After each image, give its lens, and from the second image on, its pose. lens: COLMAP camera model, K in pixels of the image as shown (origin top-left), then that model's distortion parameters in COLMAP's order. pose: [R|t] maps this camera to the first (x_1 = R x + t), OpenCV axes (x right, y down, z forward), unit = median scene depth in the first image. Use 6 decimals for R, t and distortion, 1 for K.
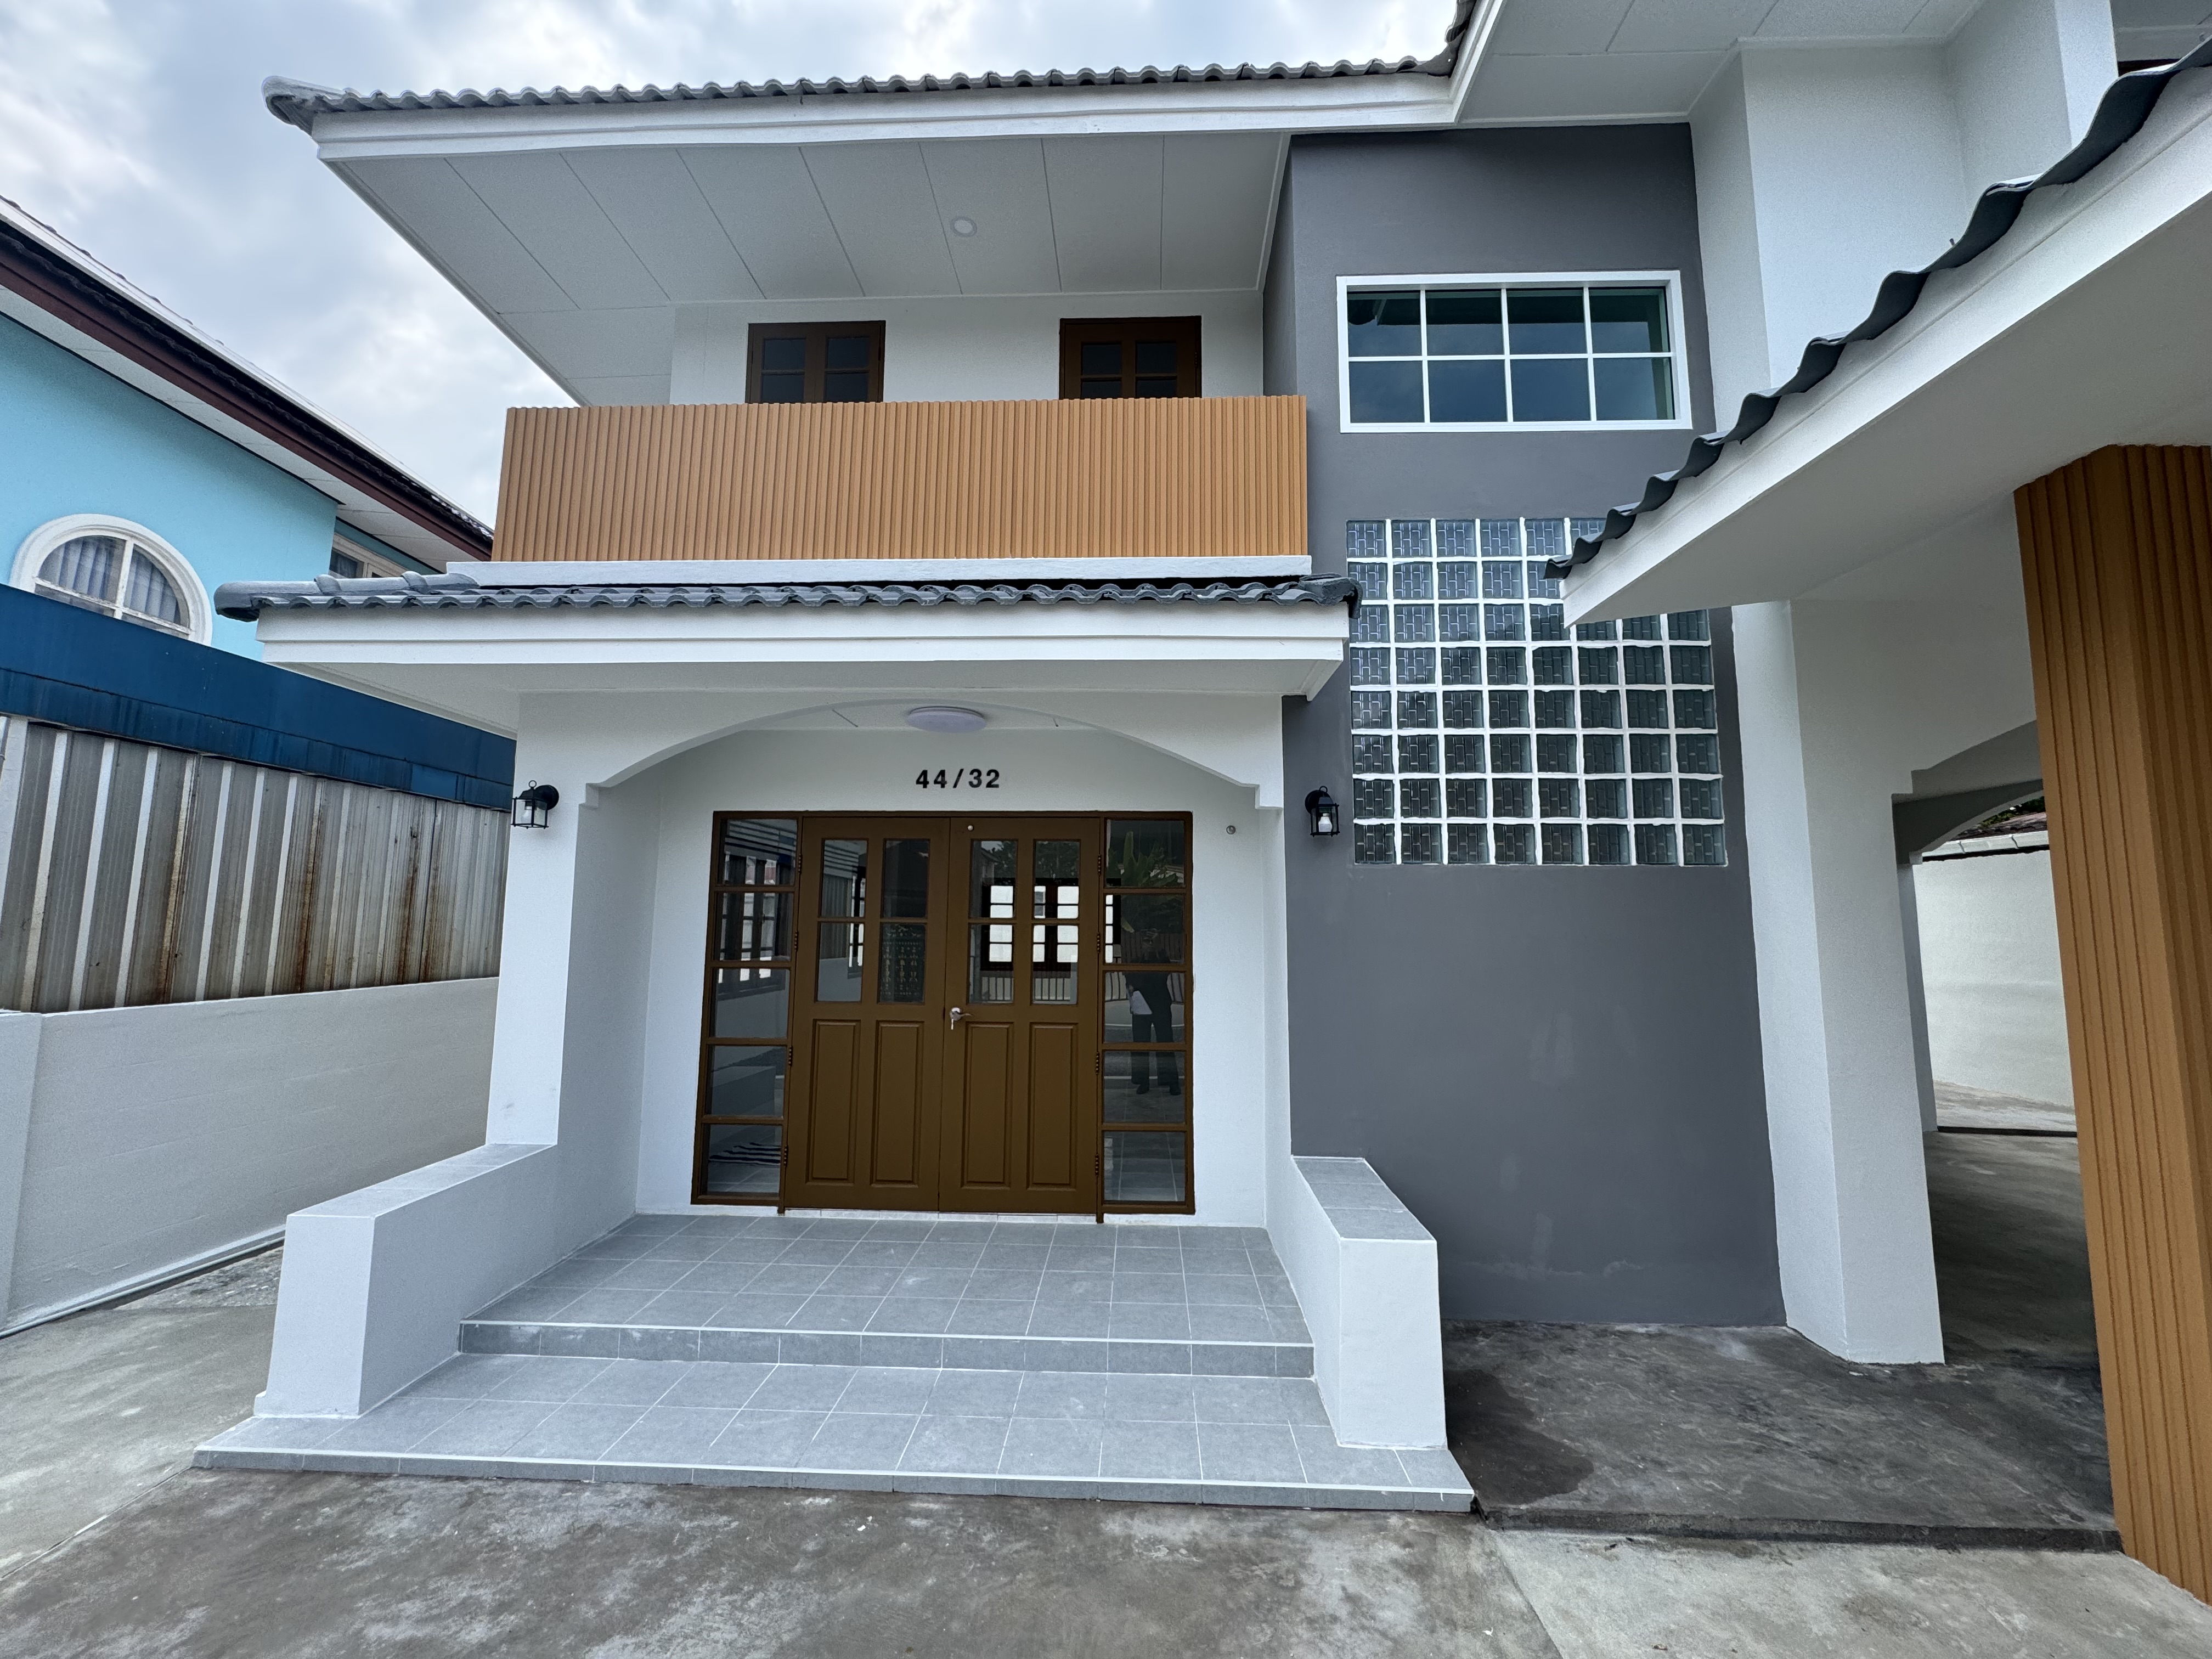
lens RADIAL K [[885.3, 0, 1099.1], [0, 885.3, 824.3], [0, 0, 1]] dist [-0.001441, -0.000310]
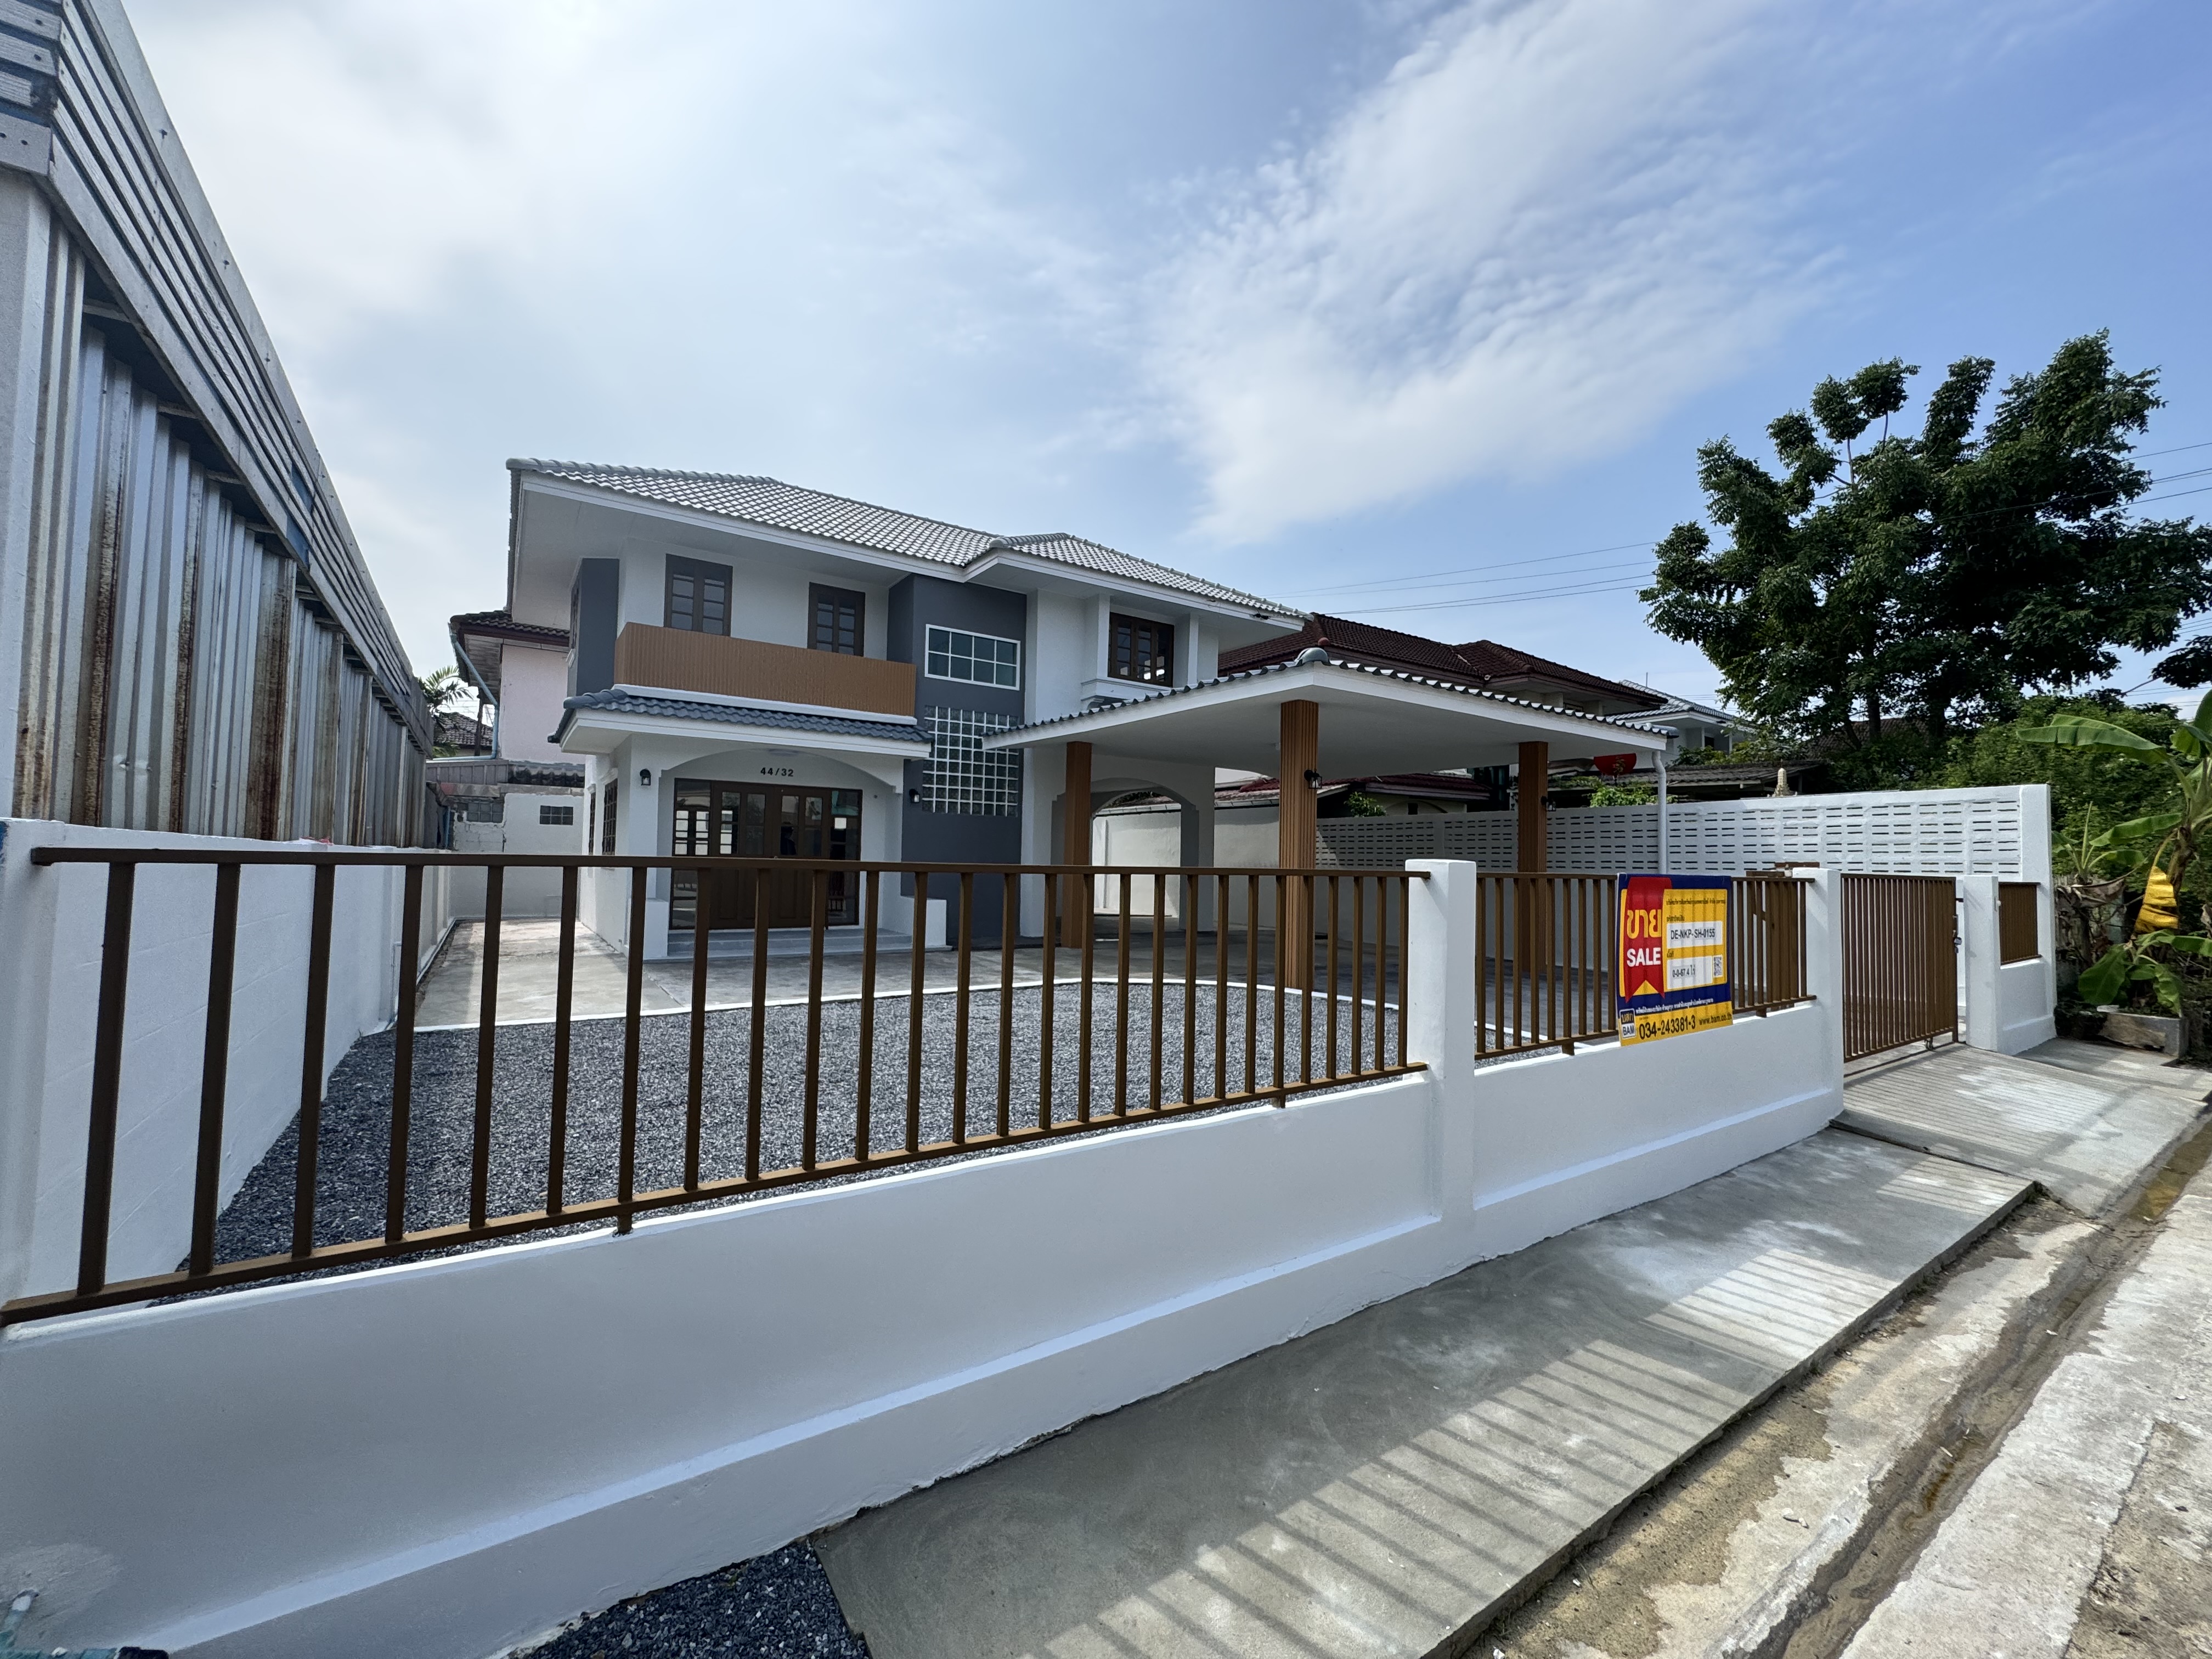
lens RADIAL K [[885.3, 0, 1108.9], [0, 885.3, 828.7], [0, 0, 1]] dist [-0.001441, -0.000310]
pose [[0.798018, 0.031024, 0.601835, -1.119054], [-0.082449, 0.994904, 0.058040, -0.138942], [-0.596967, -0.095938, 0.796509, -2.022727]]
